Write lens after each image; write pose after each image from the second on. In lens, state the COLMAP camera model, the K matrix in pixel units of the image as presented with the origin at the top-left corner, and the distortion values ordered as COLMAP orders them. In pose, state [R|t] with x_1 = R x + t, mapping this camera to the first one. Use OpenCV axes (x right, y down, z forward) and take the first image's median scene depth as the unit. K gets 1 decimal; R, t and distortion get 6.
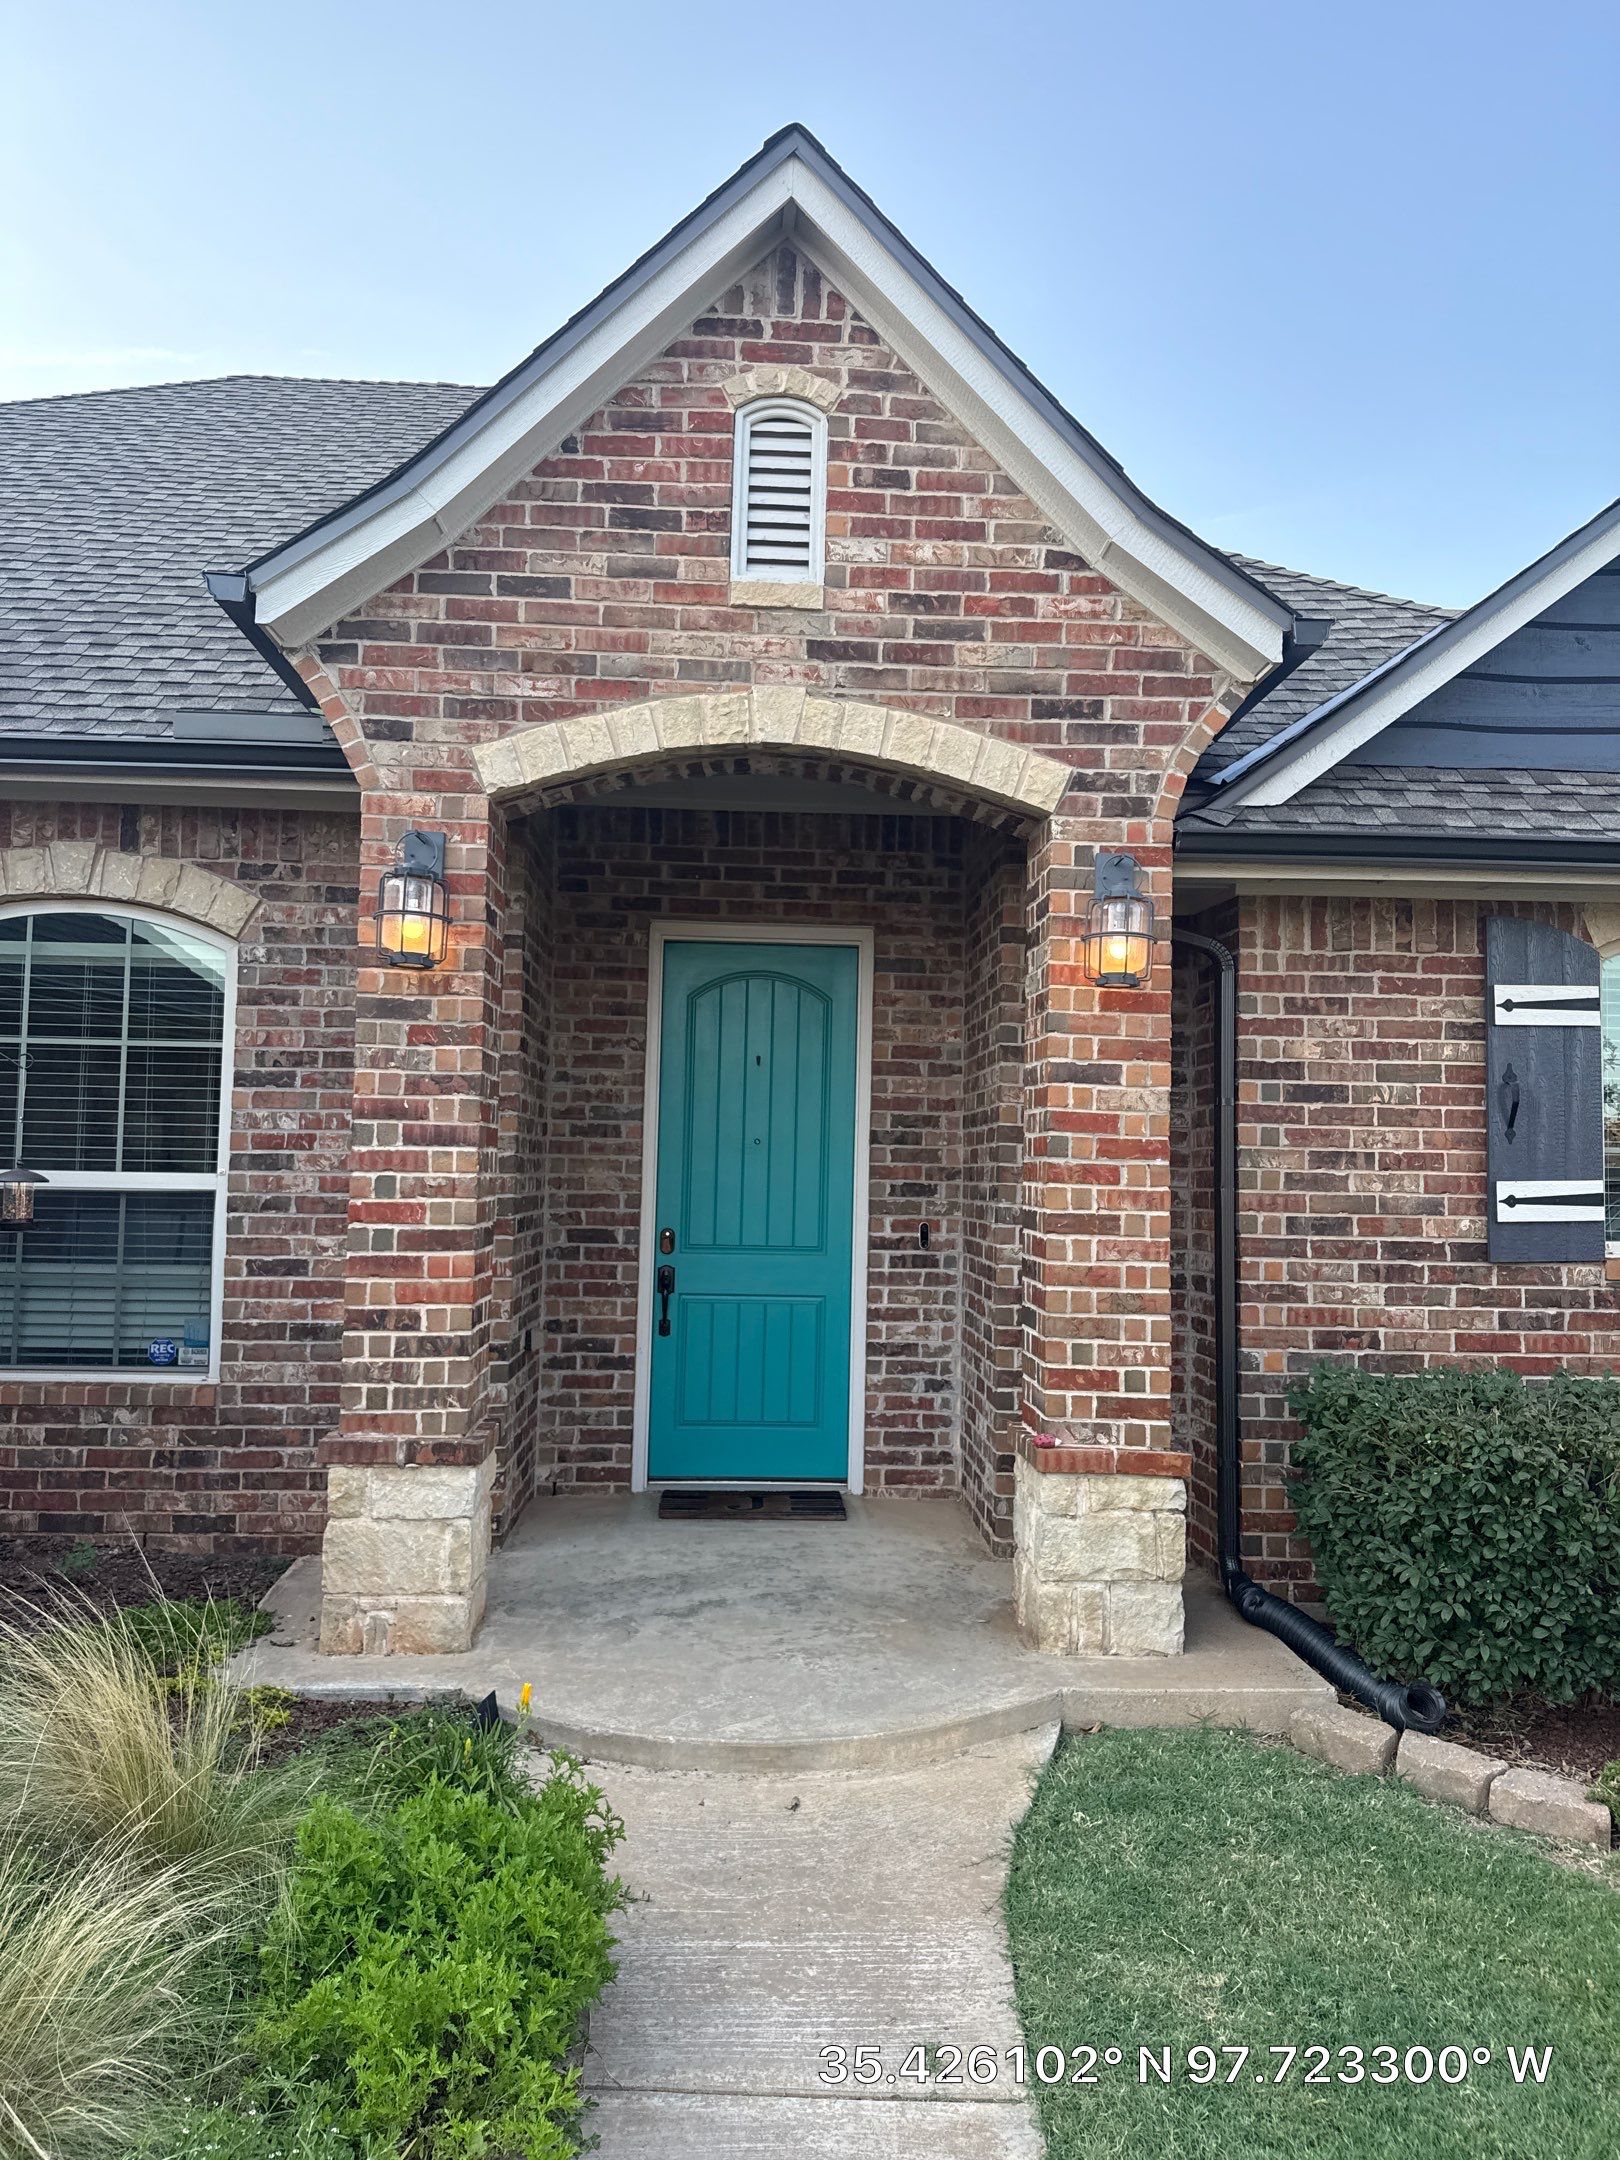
lens RADIAL K [[1523.7, 0, 820.5], [0, 1523.7, 1083.0], [0, 0, 1]] dist [0.132031, -0.189834]
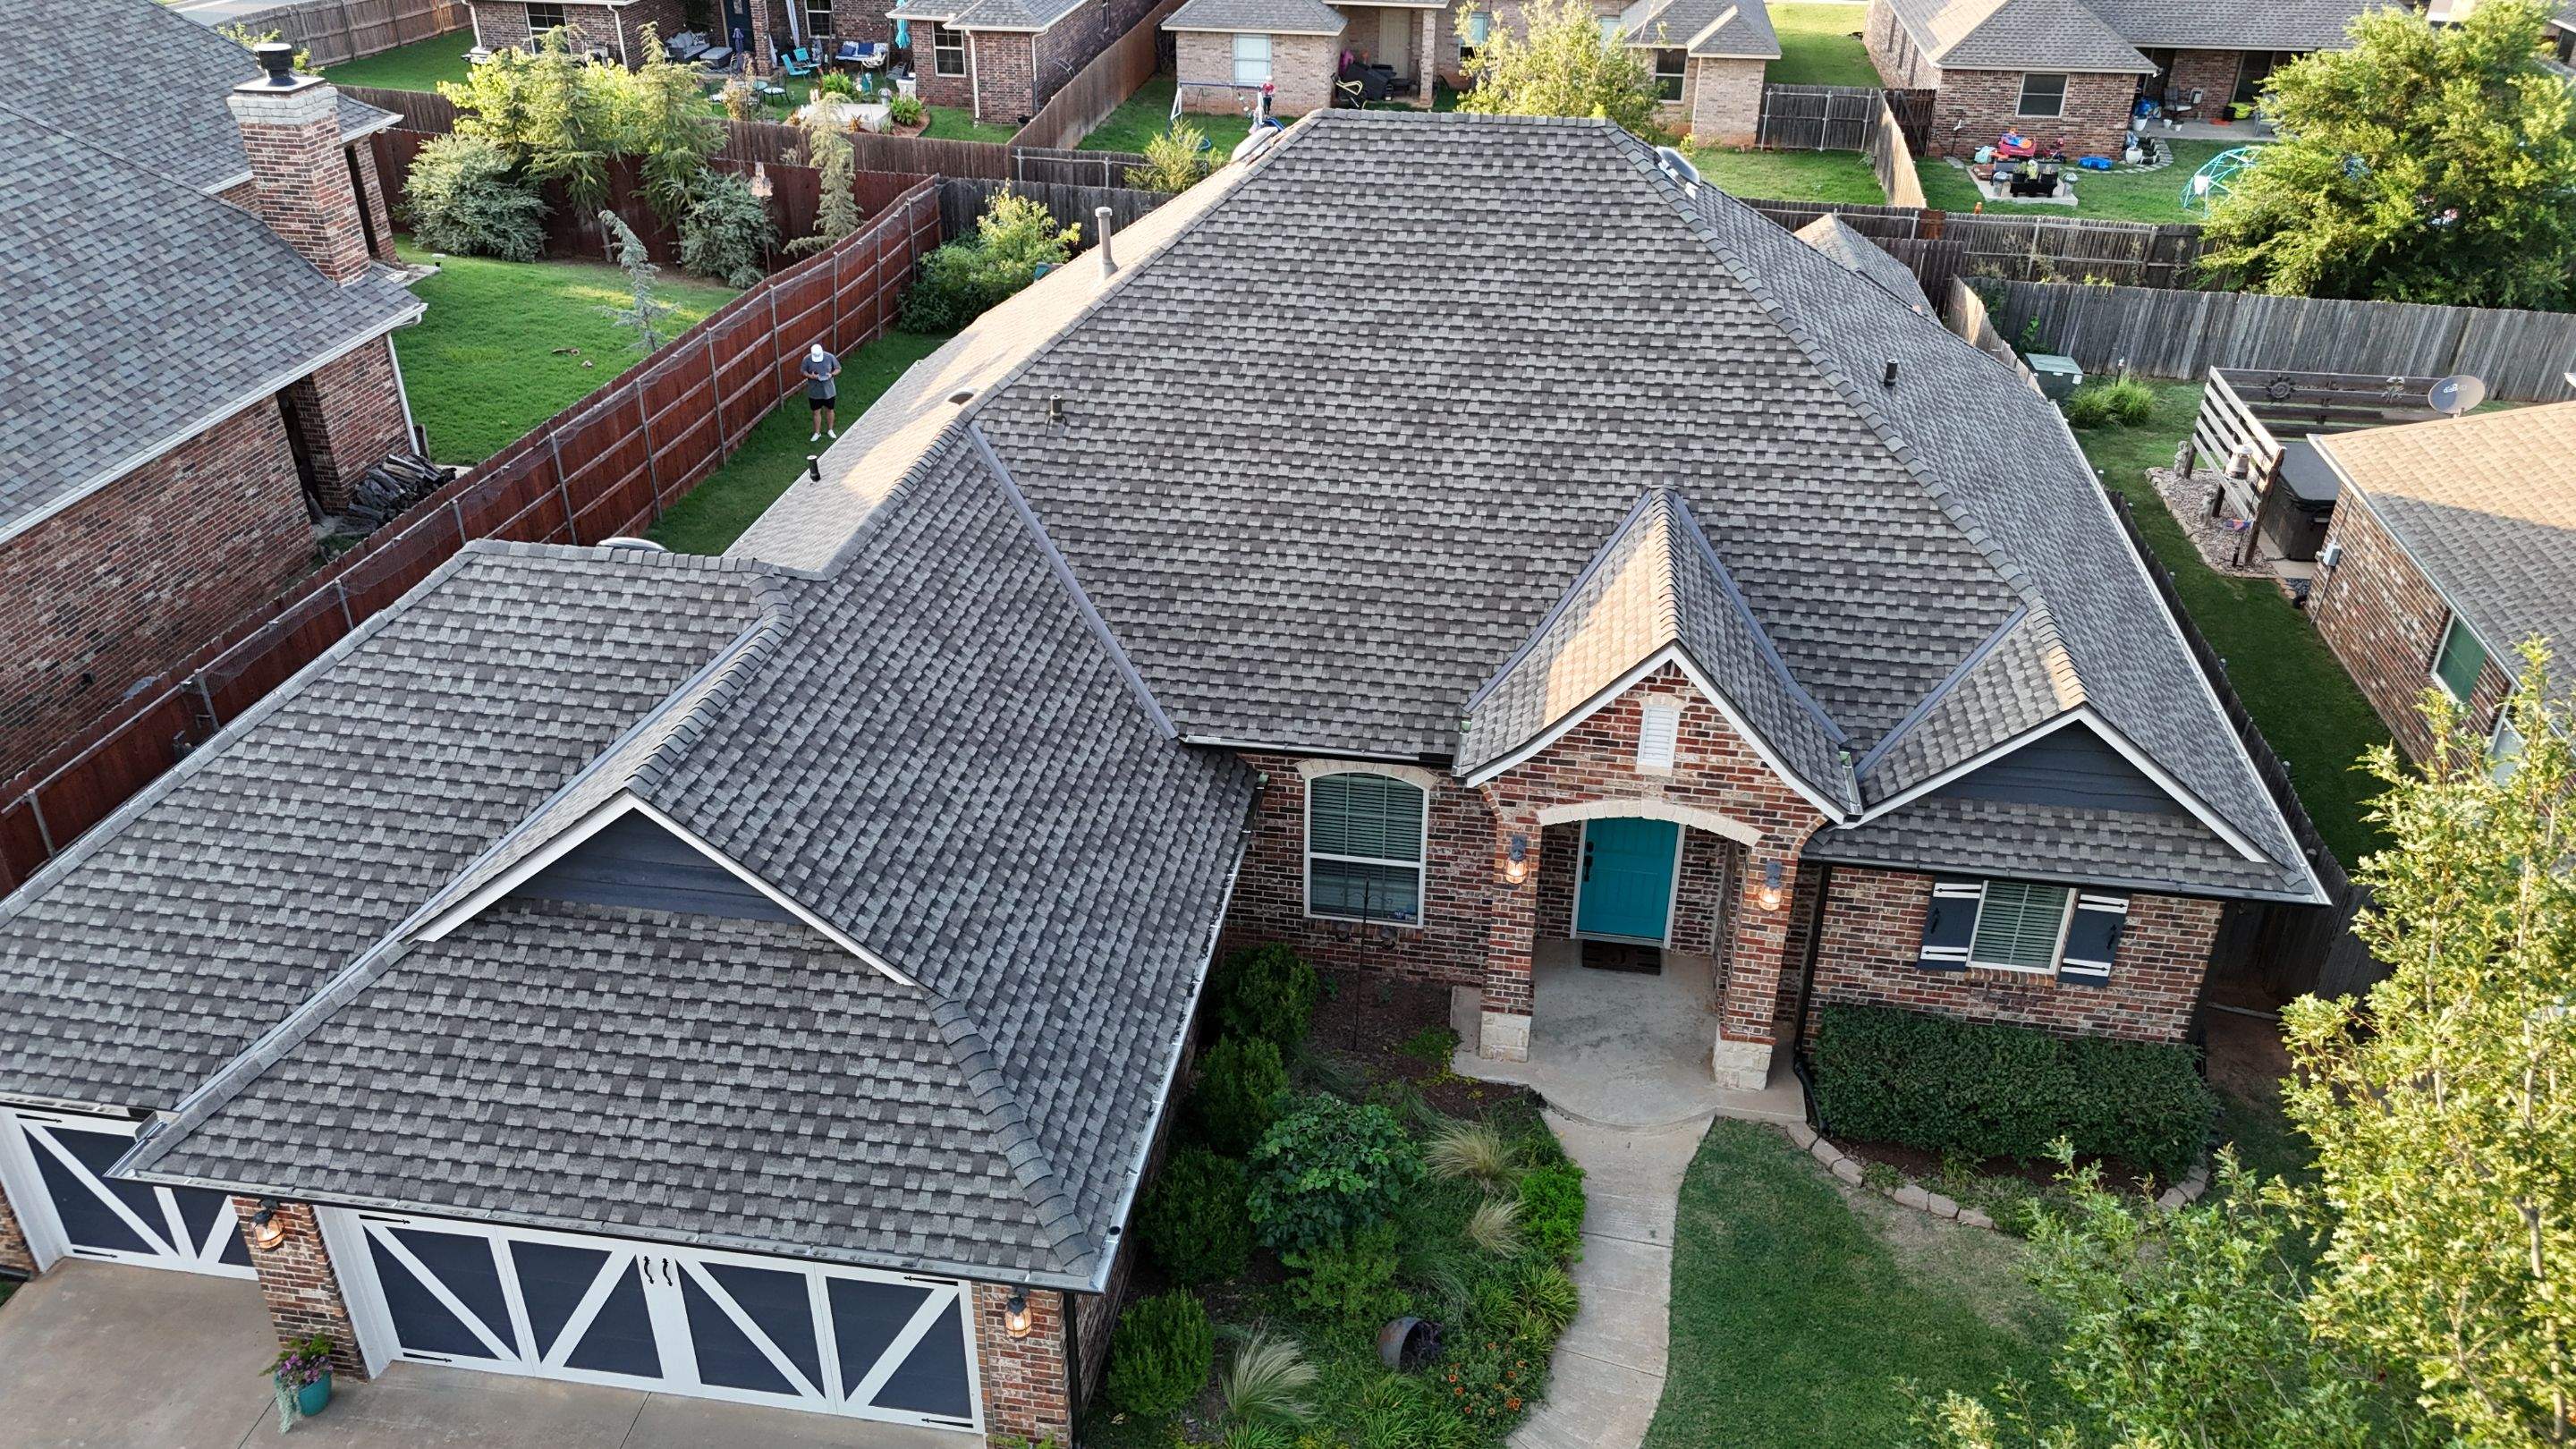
lens RADIAL K [[1889.3, 0, 1280.9], [0, 1889.3, 729.4], [0, 0, 1]] dist [0.112260, -0.155912]
pose [[0.977536, 0.090980, -0.190121, -0.041772], [0.027204, 0.840030, 0.541858, -2.161610], [0.209006, -0.534857, 0.818684, -1.779181]]
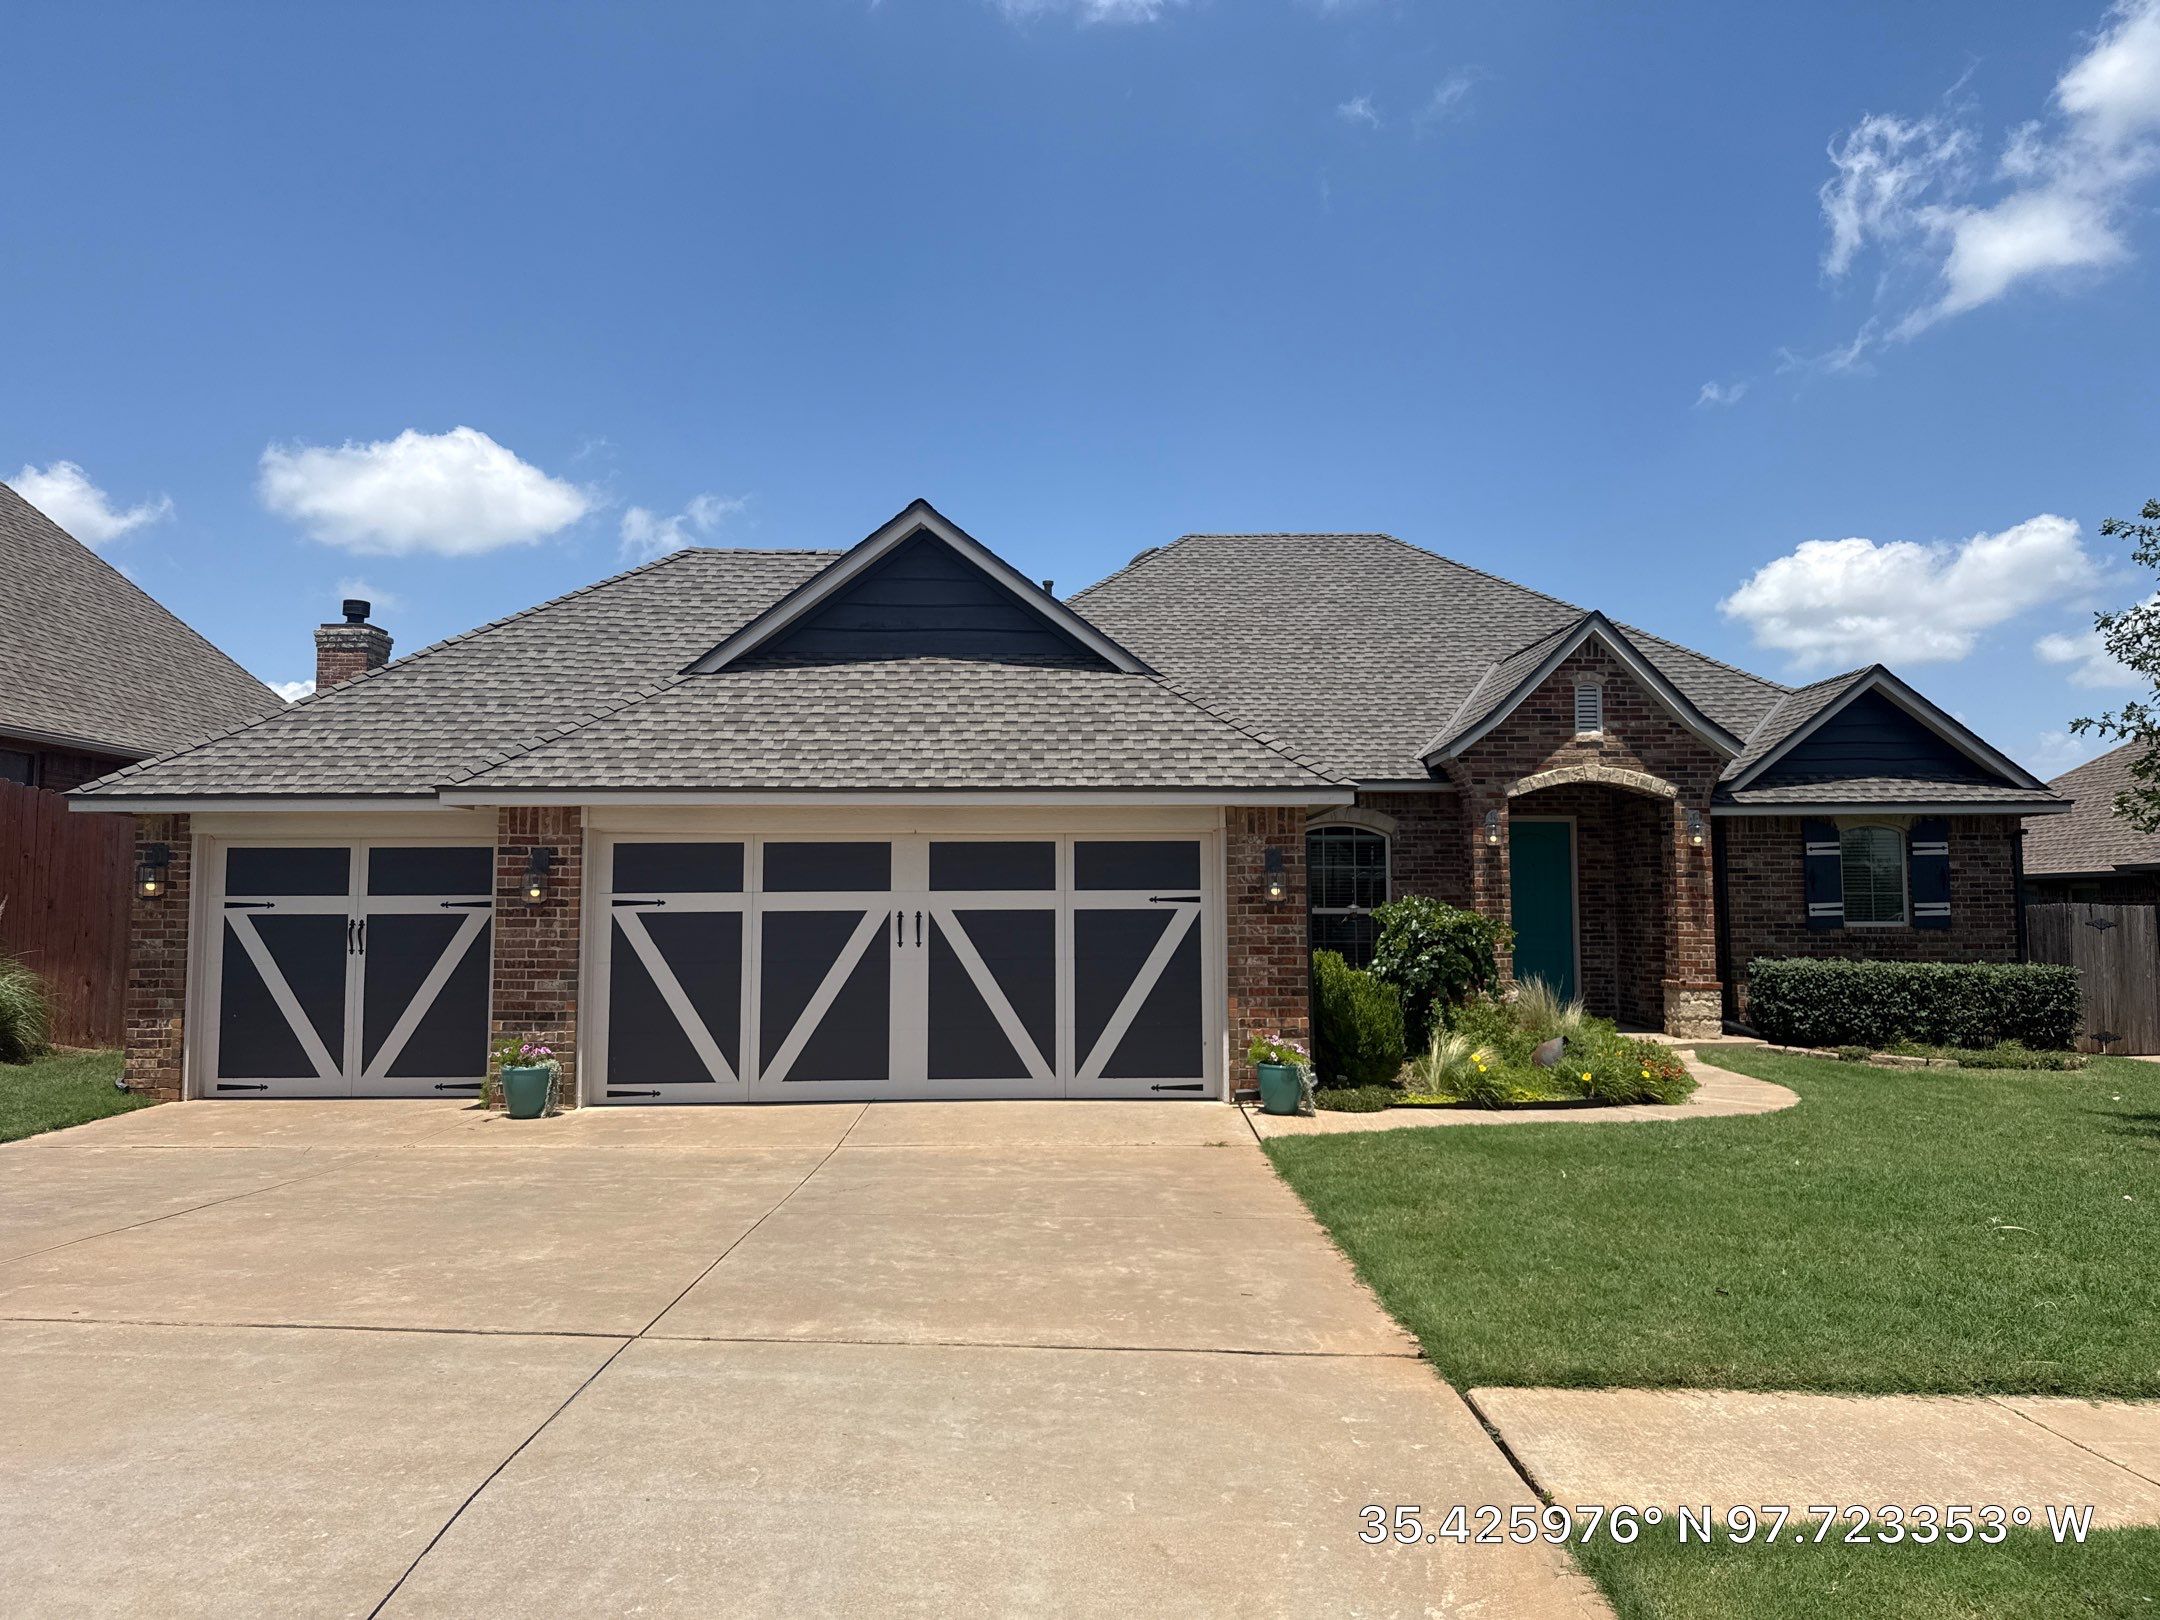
lens RADIAL K [[1486.2, 0, 1072.8], [0, 1486.2, 808.6], [0, 0, 1]] dist [0.148296, -0.263041]
pose [[0.998817, -0.023075, -0.042813, -1.039937], [0.022588, 0.999675, -0.011830, -0.143307], [0.043072, 0.010849, 0.999013, -2.417725]]
